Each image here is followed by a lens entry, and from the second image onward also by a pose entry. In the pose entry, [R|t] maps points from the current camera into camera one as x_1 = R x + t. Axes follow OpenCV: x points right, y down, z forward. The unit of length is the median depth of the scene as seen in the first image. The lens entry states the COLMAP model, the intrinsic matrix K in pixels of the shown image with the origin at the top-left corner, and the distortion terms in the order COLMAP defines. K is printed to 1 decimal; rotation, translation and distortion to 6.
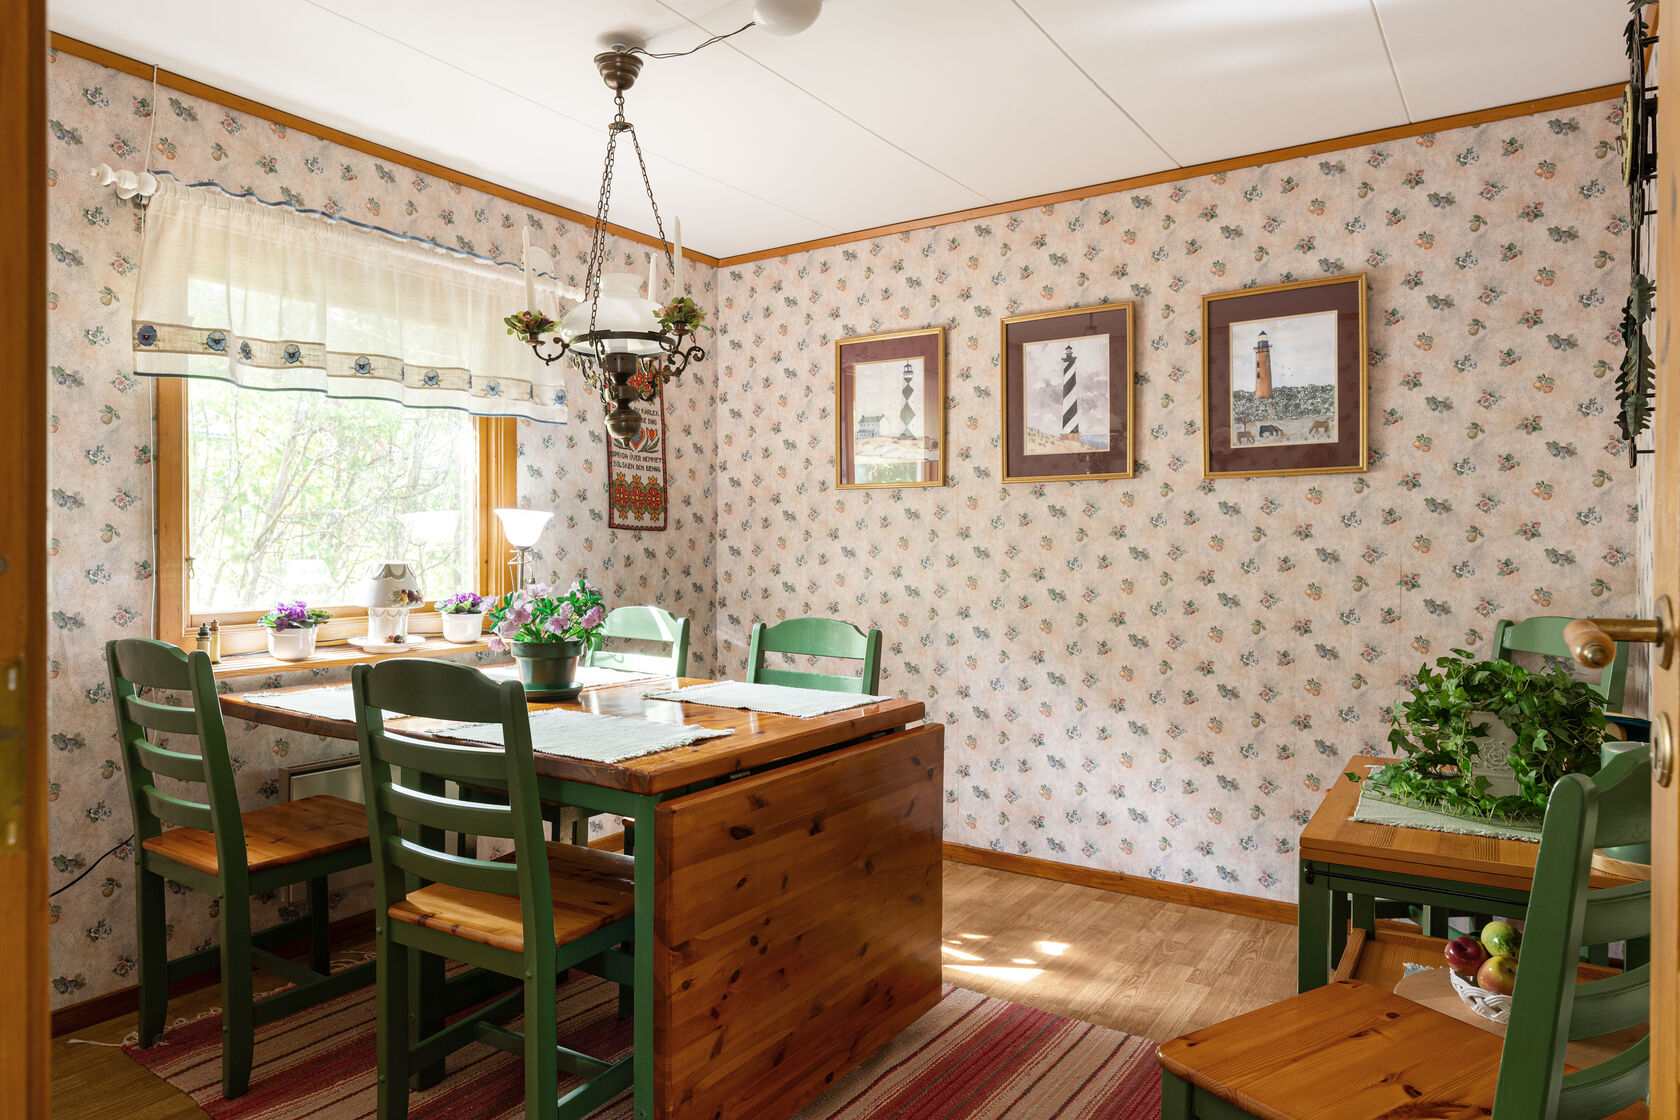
lens RADIAL K [[1039.1, 0, 840.0], [0, 1039.1, 560.0], [0, 0, 1]] dist [-0.024510, 0.000764]
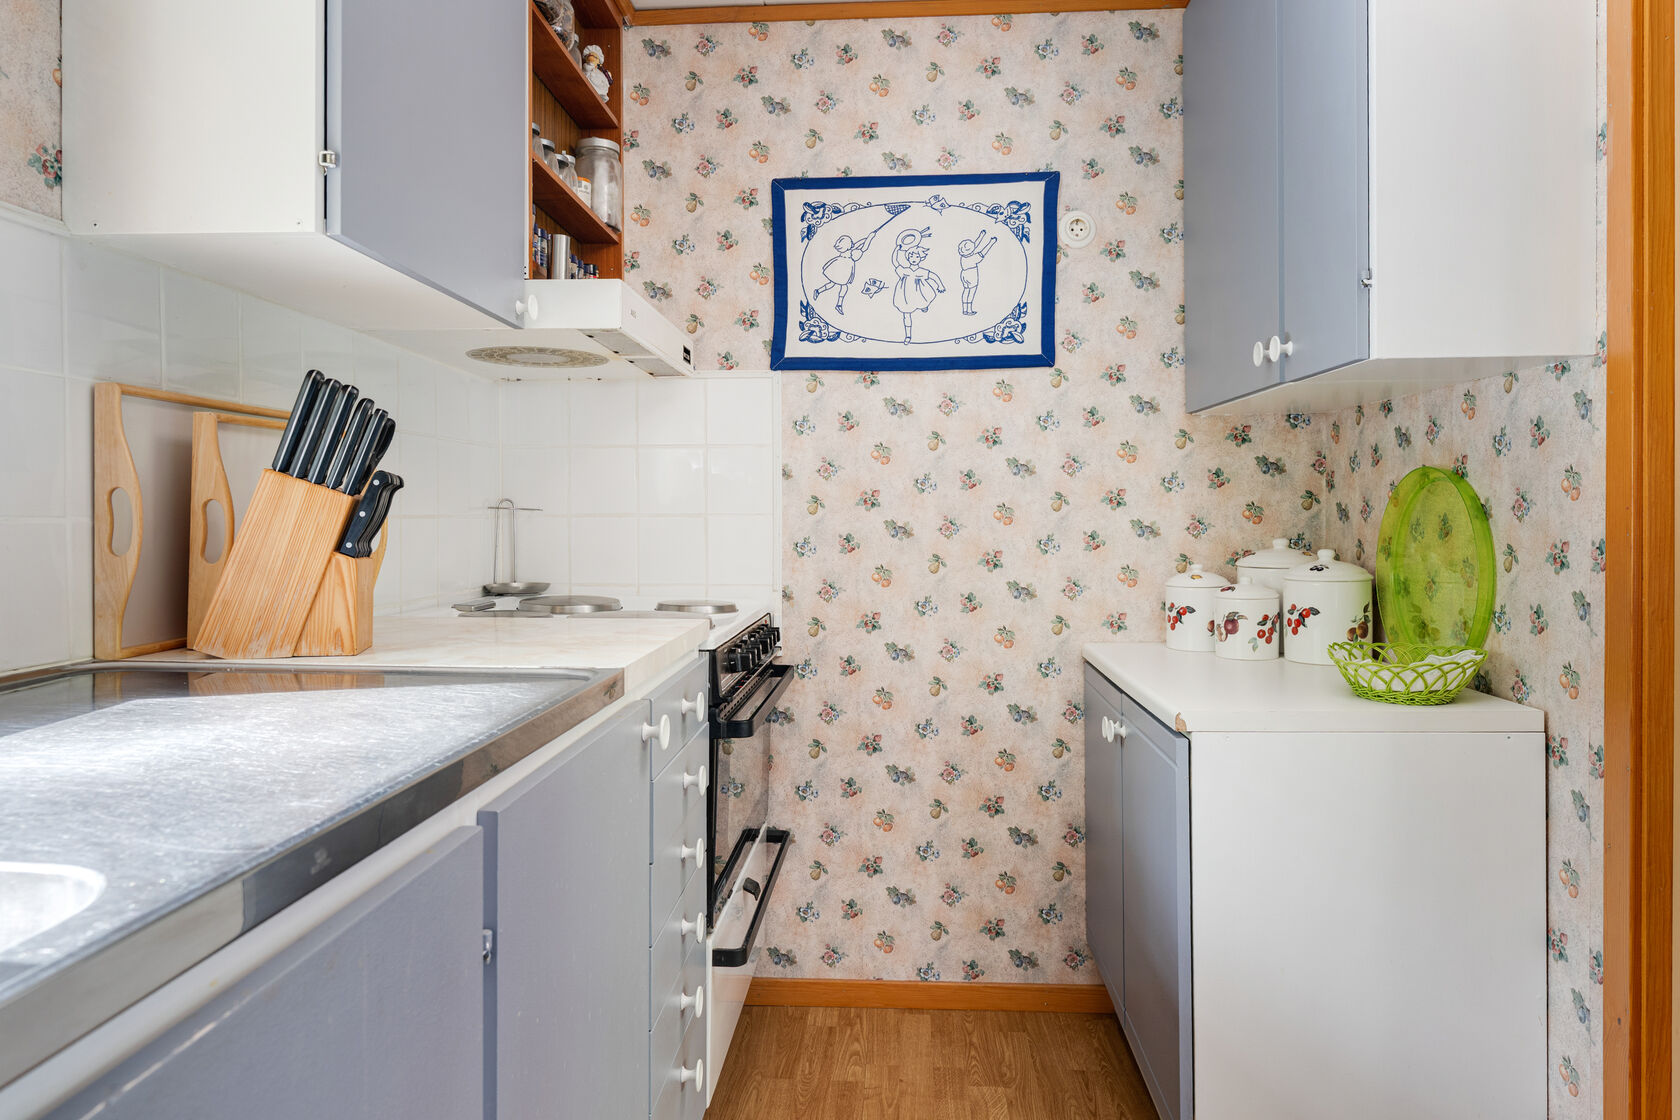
lens RADIAL K [[1433.0, 0, 837.0], [0, 1433.0, 530.2], [0, 0, 1]] dist [0.002842, 0.001440]
pose [[0.871437, -0.015349, 0.490267, -0.277528], [0.020086, 0.999789, -0.004402, -0.003080], [-0.490095, 0.013684, 0.871561, 0.186592]]
